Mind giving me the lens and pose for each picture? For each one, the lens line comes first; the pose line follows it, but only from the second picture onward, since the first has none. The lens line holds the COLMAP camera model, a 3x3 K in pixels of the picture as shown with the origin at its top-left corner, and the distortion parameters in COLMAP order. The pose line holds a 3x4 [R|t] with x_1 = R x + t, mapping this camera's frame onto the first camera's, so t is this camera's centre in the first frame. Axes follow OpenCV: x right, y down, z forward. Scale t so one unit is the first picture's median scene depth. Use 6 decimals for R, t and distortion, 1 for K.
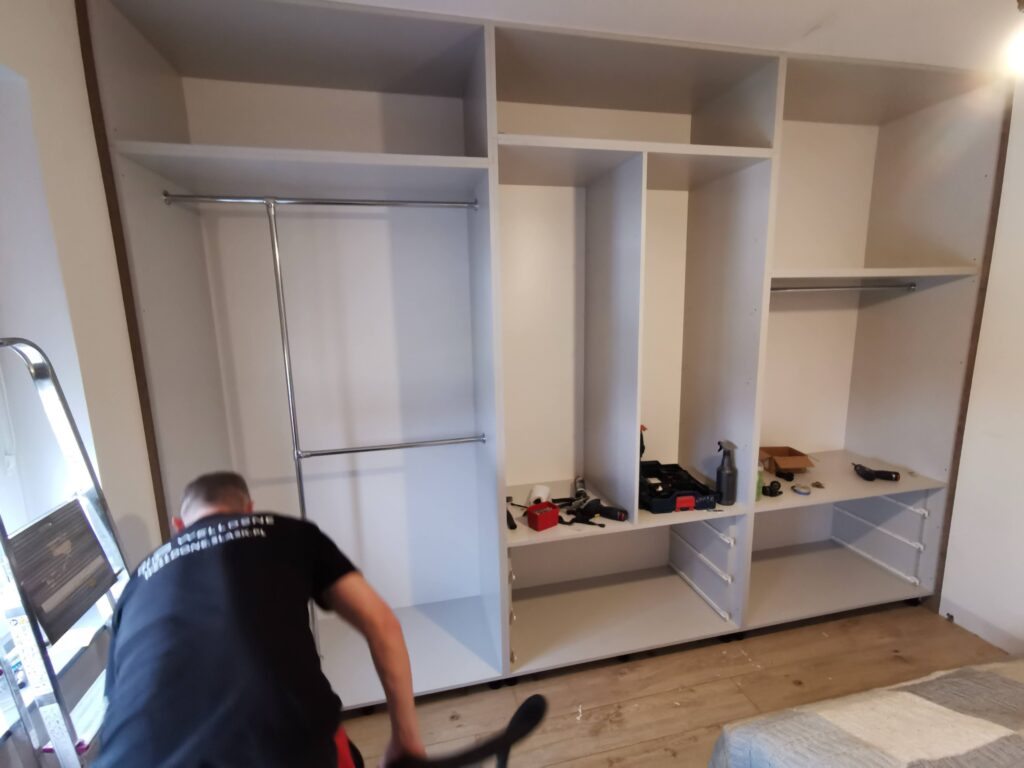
lens RADIAL K [[470.8, 0, 507.2], [0, 470.8, 384.0], [0, 0, 1]] dist [0.000887, 0.003984]
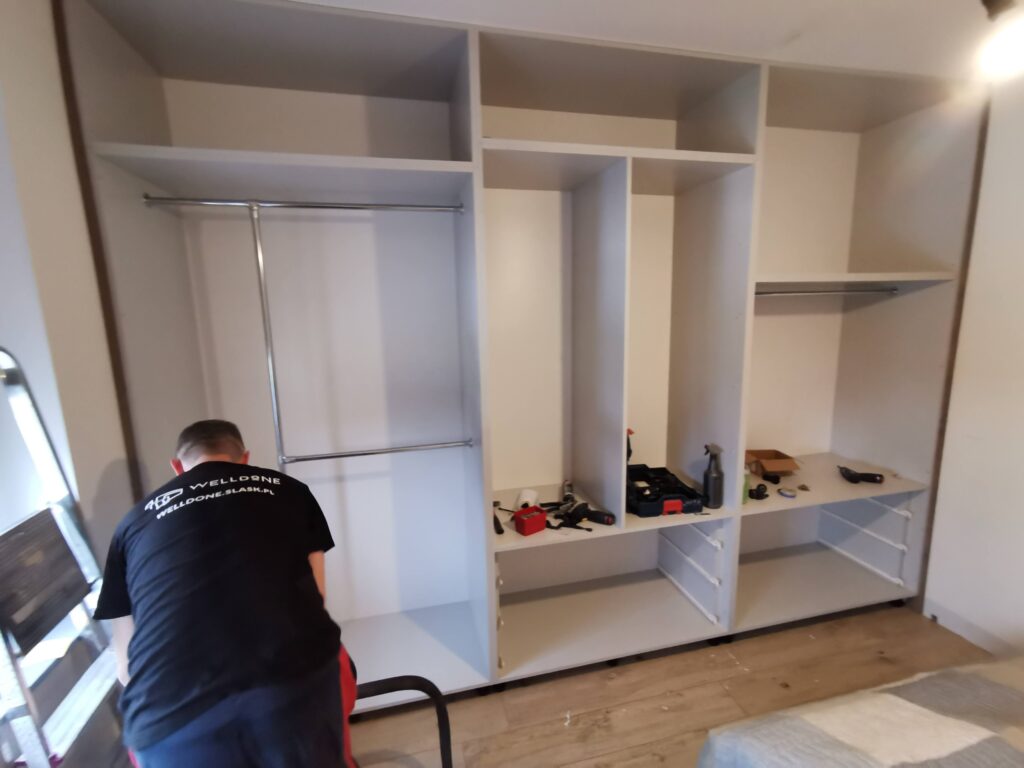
lens RADIAL K [[470.8, 0, 507.6], [0, 470.8, 384.0], [0, 0, 1]] dist [0.000887, 0.003984]
pose [[0.999859, -0.002536, 0.016598, 0.012253], [0.002663, 0.999968, -0.007594, -0.001206], [-0.016579, 0.007637, 0.999833, 0.002792]]
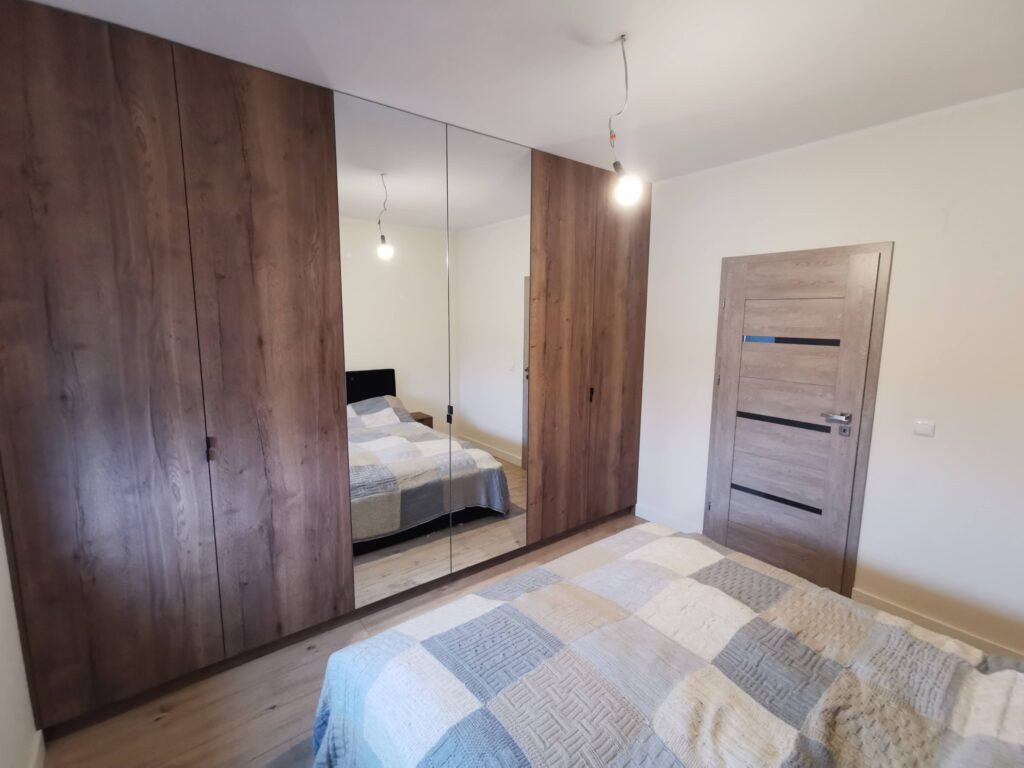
lens RADIAL K [[470.8, 0, 509.9], [0, 470.8, 382.8], [0, 0, 1]] dist [0.000887, 0.003984]
pose [[0.907450, -0.030368, 0.419062, -0.127149], [0.044224, 0.998748, -0.023387, 0.083095], [-0.417827, 0.039755, 0.907656, -0.305159]]
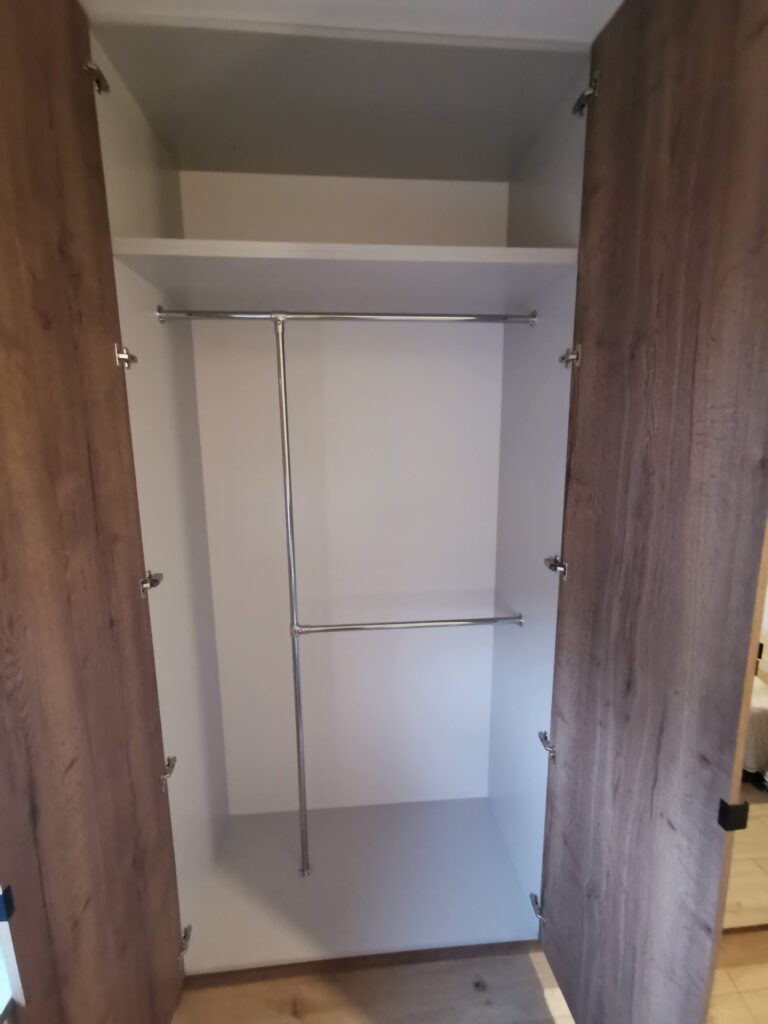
lens RADIAL K [[470.8, 0, 388.9], [0, 470.8, 512.0], [0, 0, 1]] dist [0.000887, 0.003984]
pose [[0.990158, 0.039694, -0.134205, -0.176416], [-0.038257, 0.999180, 0.013269, -0.067757], [0.134622, -0.008004, 0.990865, 0.207321]]
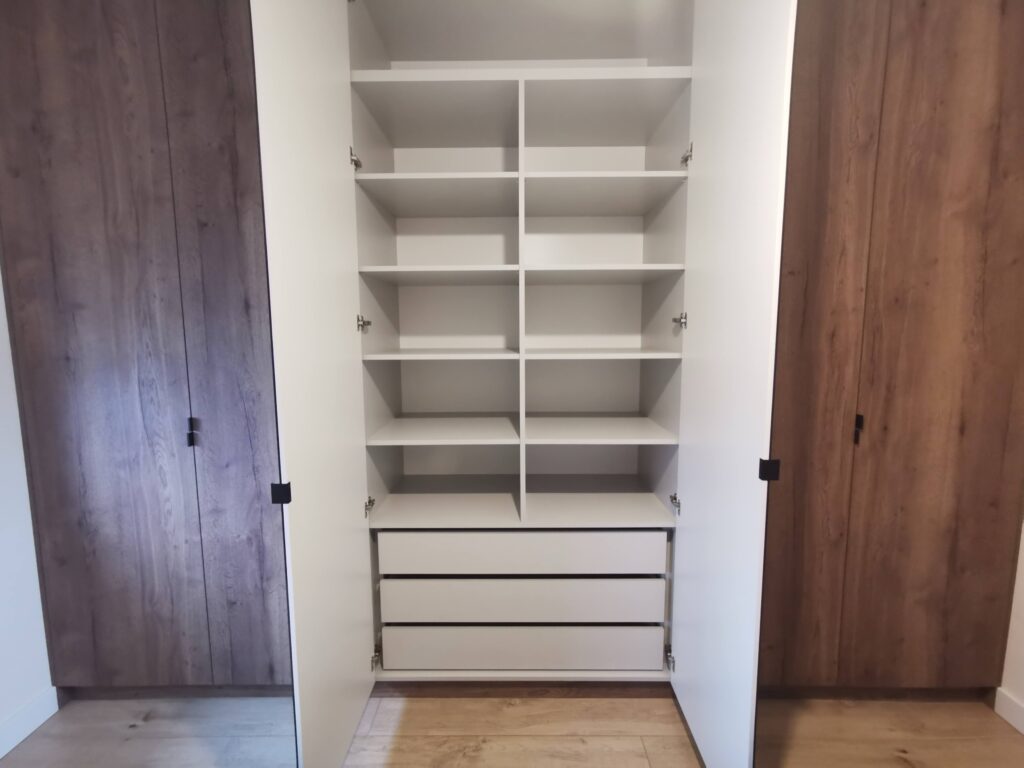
lens RADIAL K [[470.8, 0, 510.0], [0, 470.8, 386.5], [0, 0, 1]] dist [0.000887, 0.003984]
pose [[0.972292, 0.042630, -0.229851, 0.432037], [-0.056064, 0.997060, -0.052235, 0.102192], [0.226949, 0.063674, 0.971823, 0.161714]]
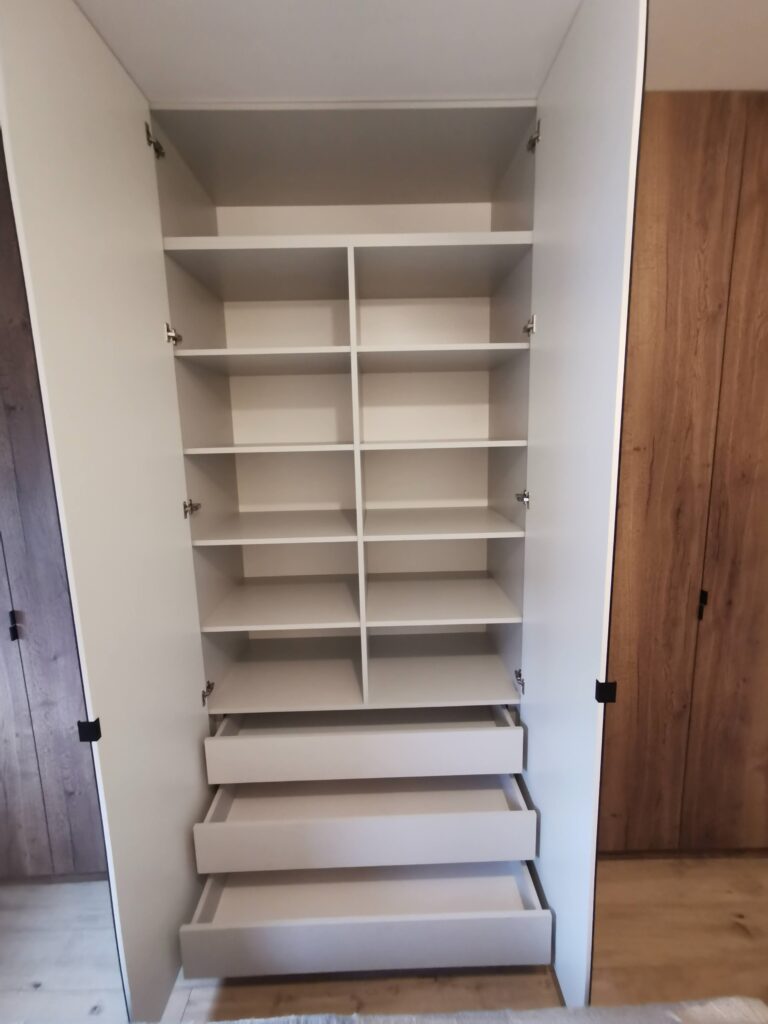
lens RADIAL K [[470.8, 0, 385.2], [0, 470.8, 515.3], [0, 0, 1]] dist [0.000887, 0.003984]
pose [[0.978851, 0.033716, -0.201777, 0.459686], [-0.033764, 0.999425, 0.003207, -0.035067], [0.201769, 0.003674, 0.979426, 0.196657]]
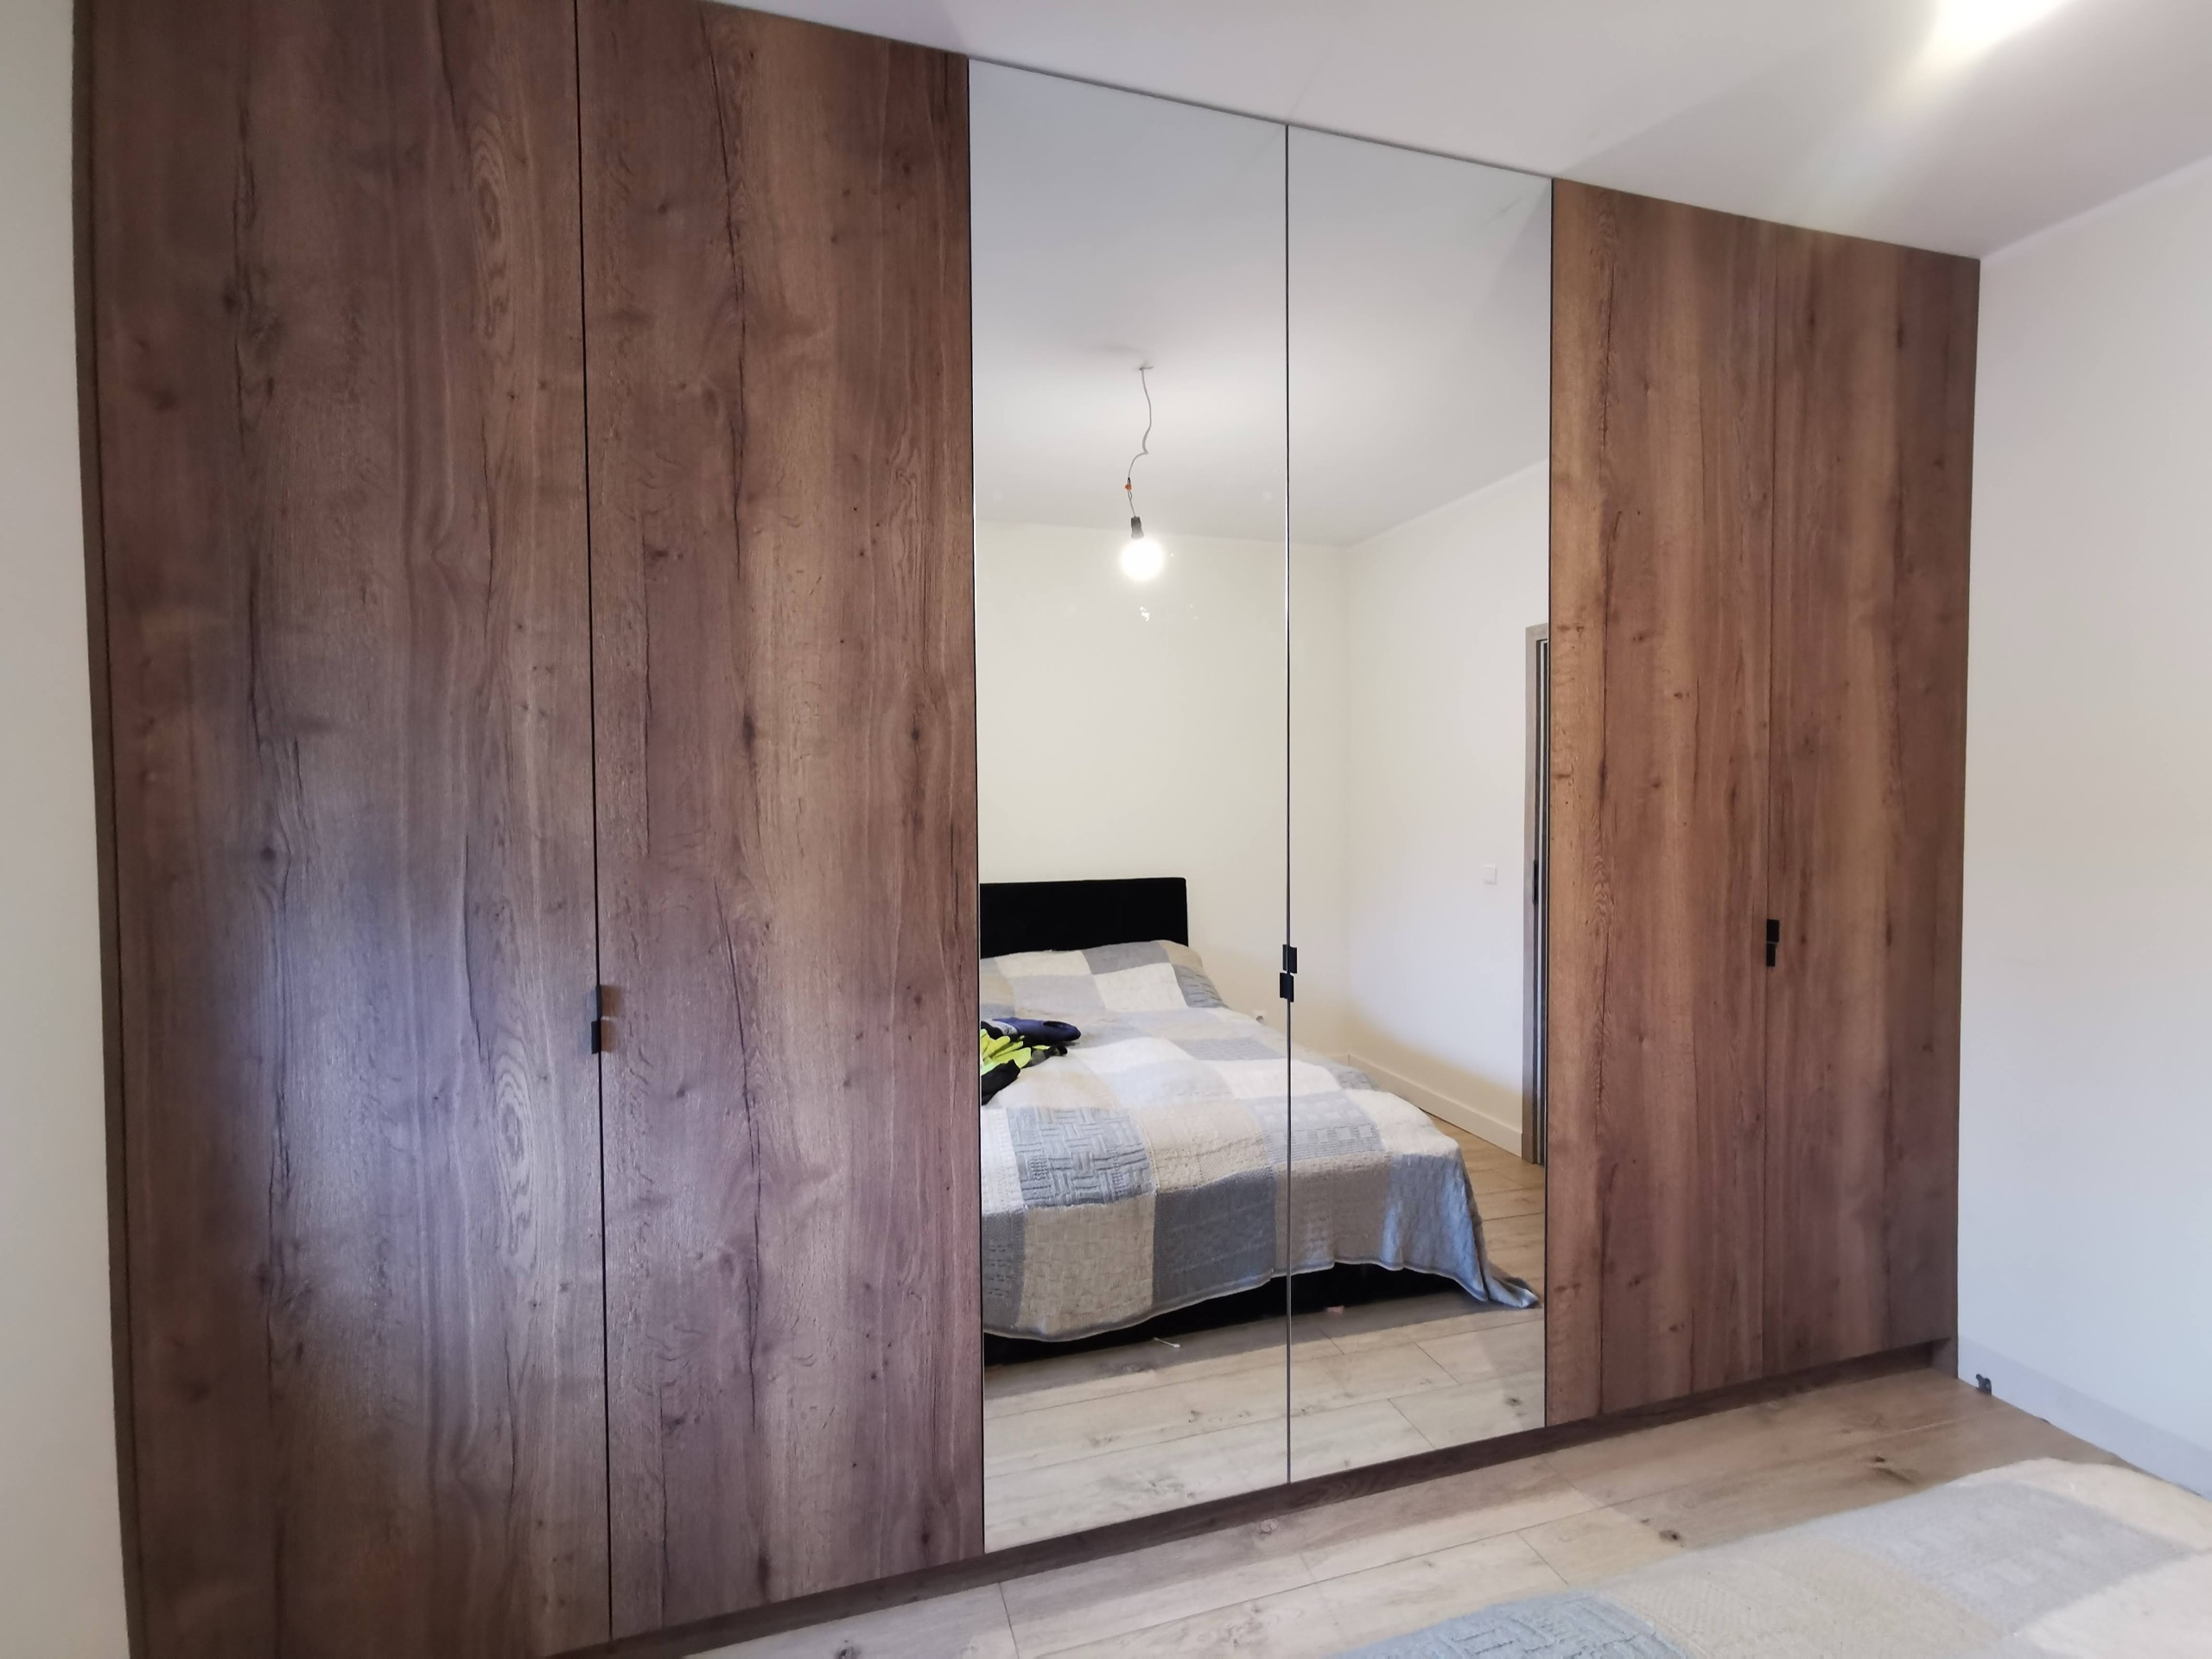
lens RADIAL K [[1017.0, 0, 1100.4], [0, 1017.0, 826.7], [0, 0, 1]] dist [0.000887, 0.003984]
pose [[0.997267, 0.013055, 0.072724, 0.027963], [-0.002483, 0.989632, -0.143603, 0.134866], [-0.073845, 0.143030, 0.986960, 0.037979]]
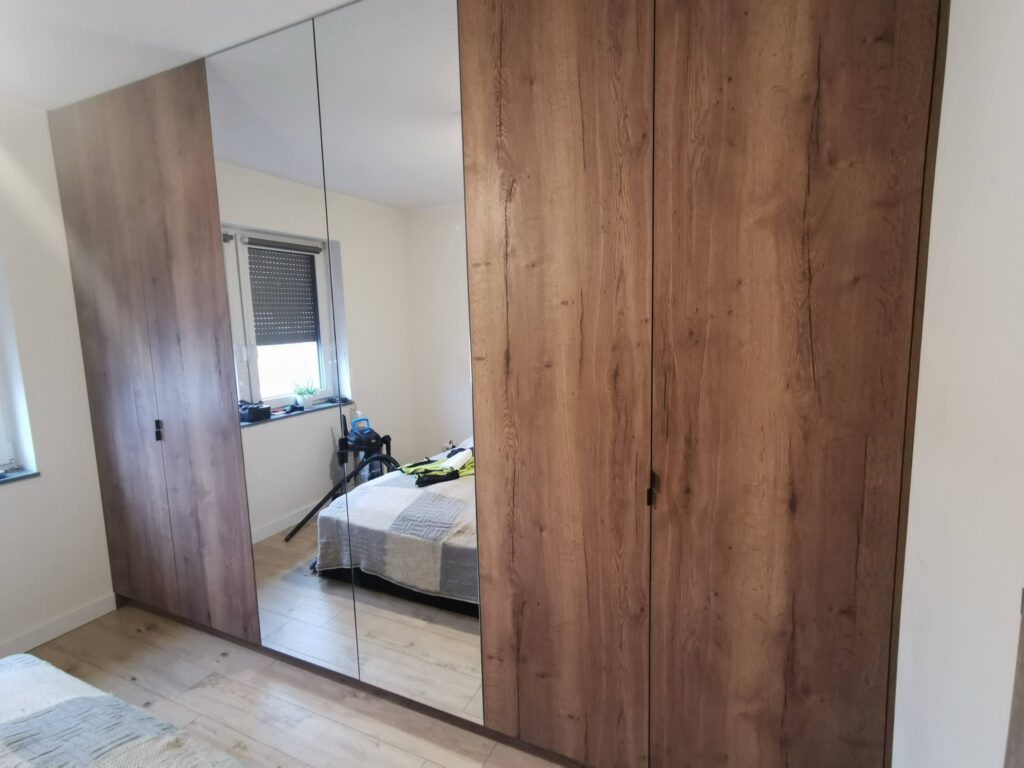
lens RADIAL K [[512.1, 0, 507.8], [0, 512.1, 384.7], [0, 0, 1]] dist [-0.002722, 0.005119]
pose [[0.783433, 0.083148, -0.615889, 1.099854], [-0.099649, 0.994994, 0.007572, -0.030088], [0.613436, 0.055441, 0.787796, 0.379560]]
